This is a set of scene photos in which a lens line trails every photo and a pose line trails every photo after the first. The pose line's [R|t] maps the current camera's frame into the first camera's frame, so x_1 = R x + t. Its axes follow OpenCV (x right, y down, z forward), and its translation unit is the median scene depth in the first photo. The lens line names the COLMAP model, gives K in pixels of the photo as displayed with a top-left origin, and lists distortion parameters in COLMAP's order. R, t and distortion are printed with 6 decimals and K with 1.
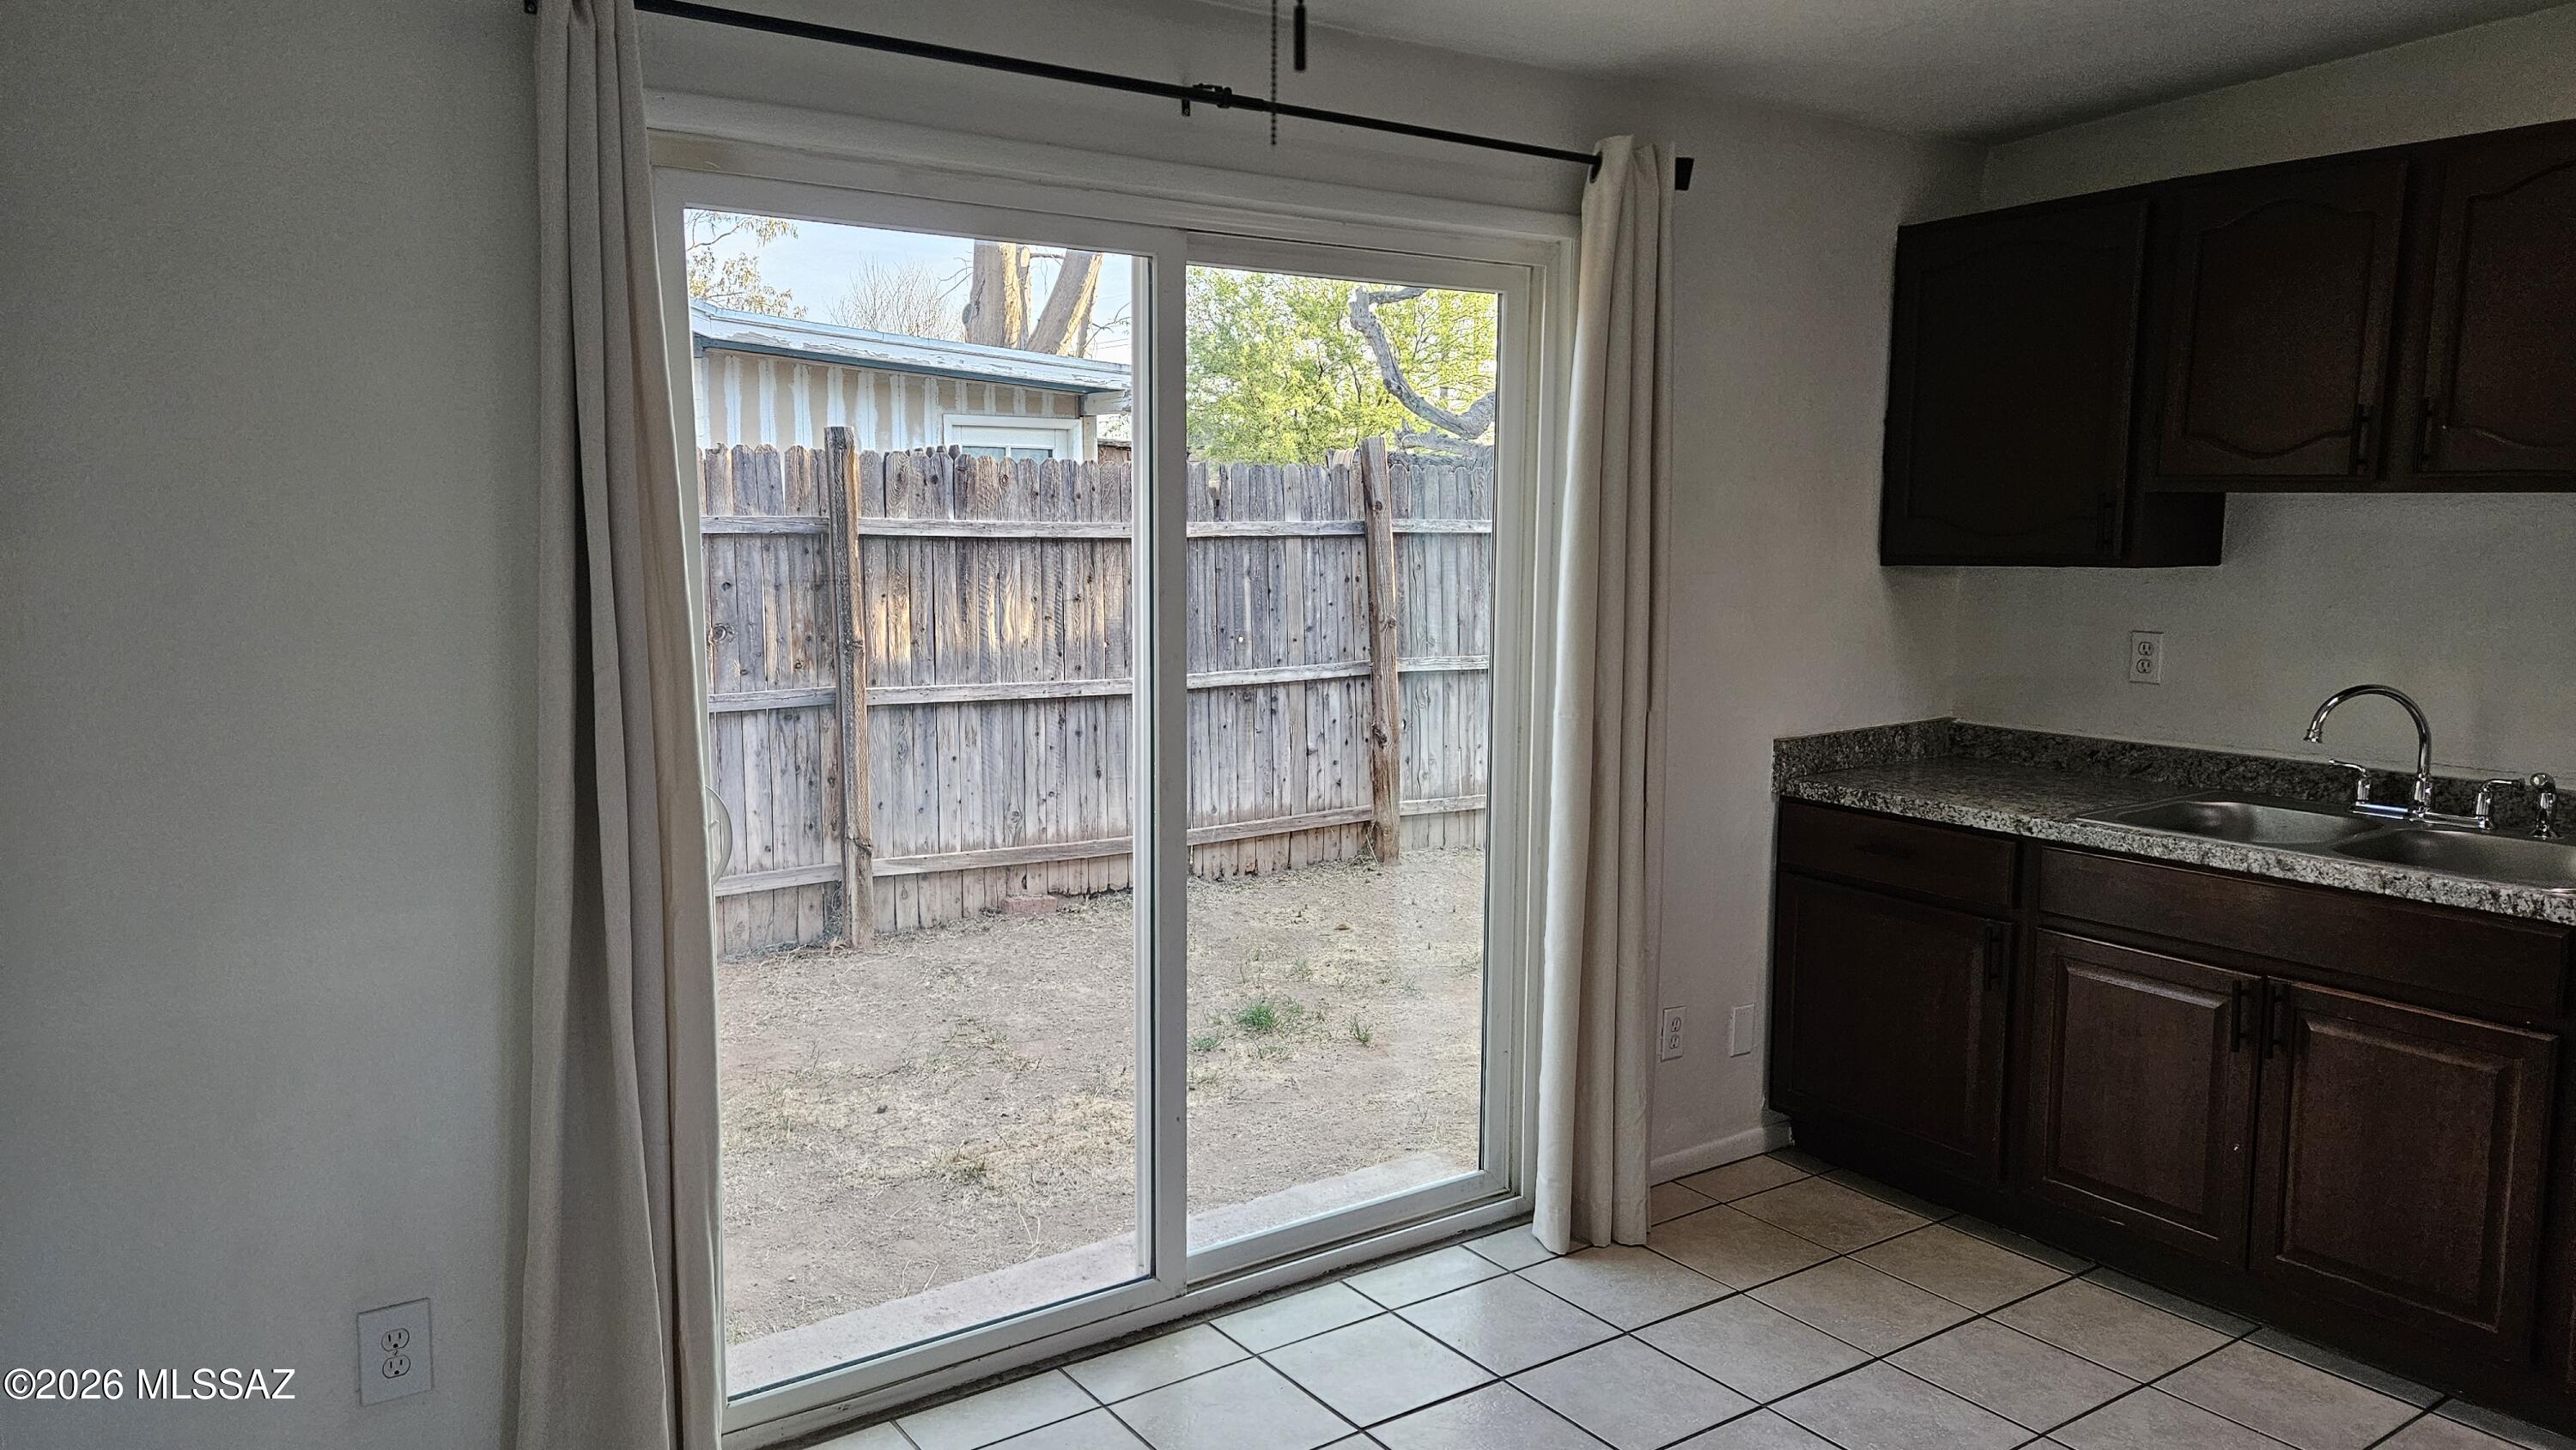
lens RADIAL K [[1732.8, 0, 1291.8], [0, 1732.8, 723.6], [0, 0, 1]] dist [0.008747, 0.001102]
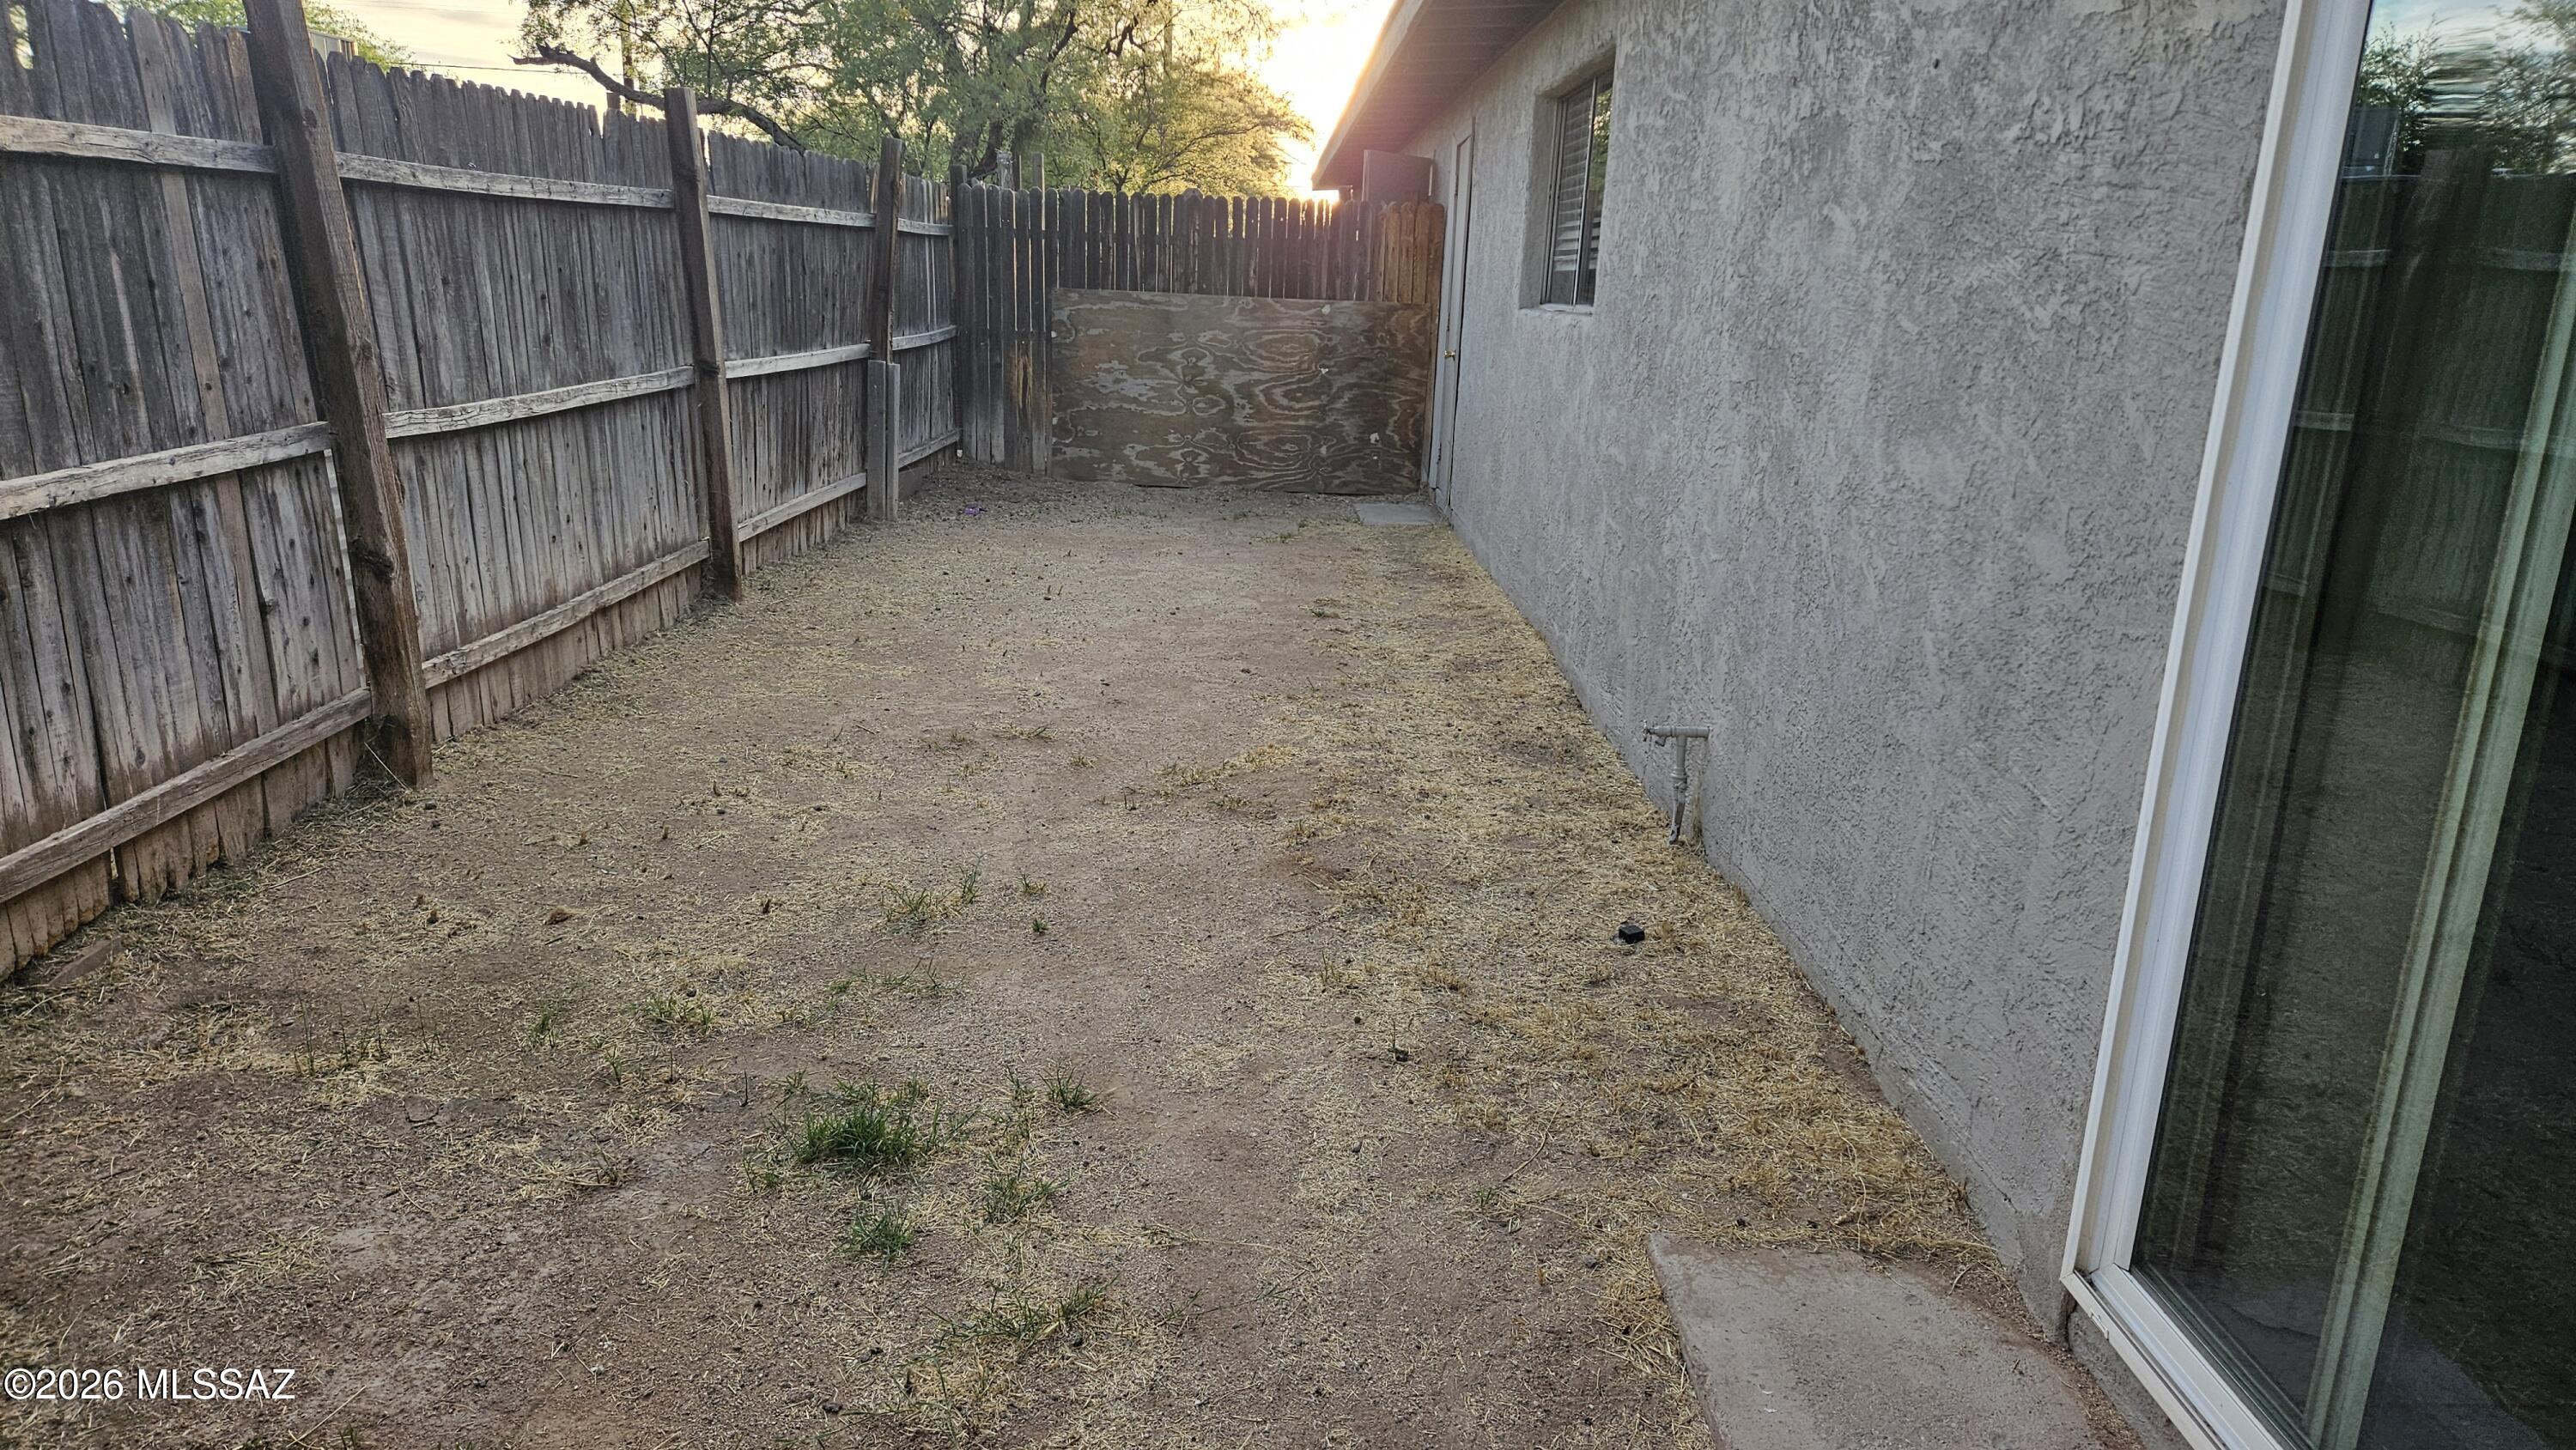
lens RADIAL K [[1732.8, 0, 1287.0], [0, 1732.8, 735.9], [0, 0, 1]] dist [0.008747, 0.001102]
pose [[0.556176, -0.200997, 0.806392, -0.247122], [0.071801, 0.978306, 0.194326, -0.025526], [-0.827957, -0.050180, 0.558542, 0.462107]]
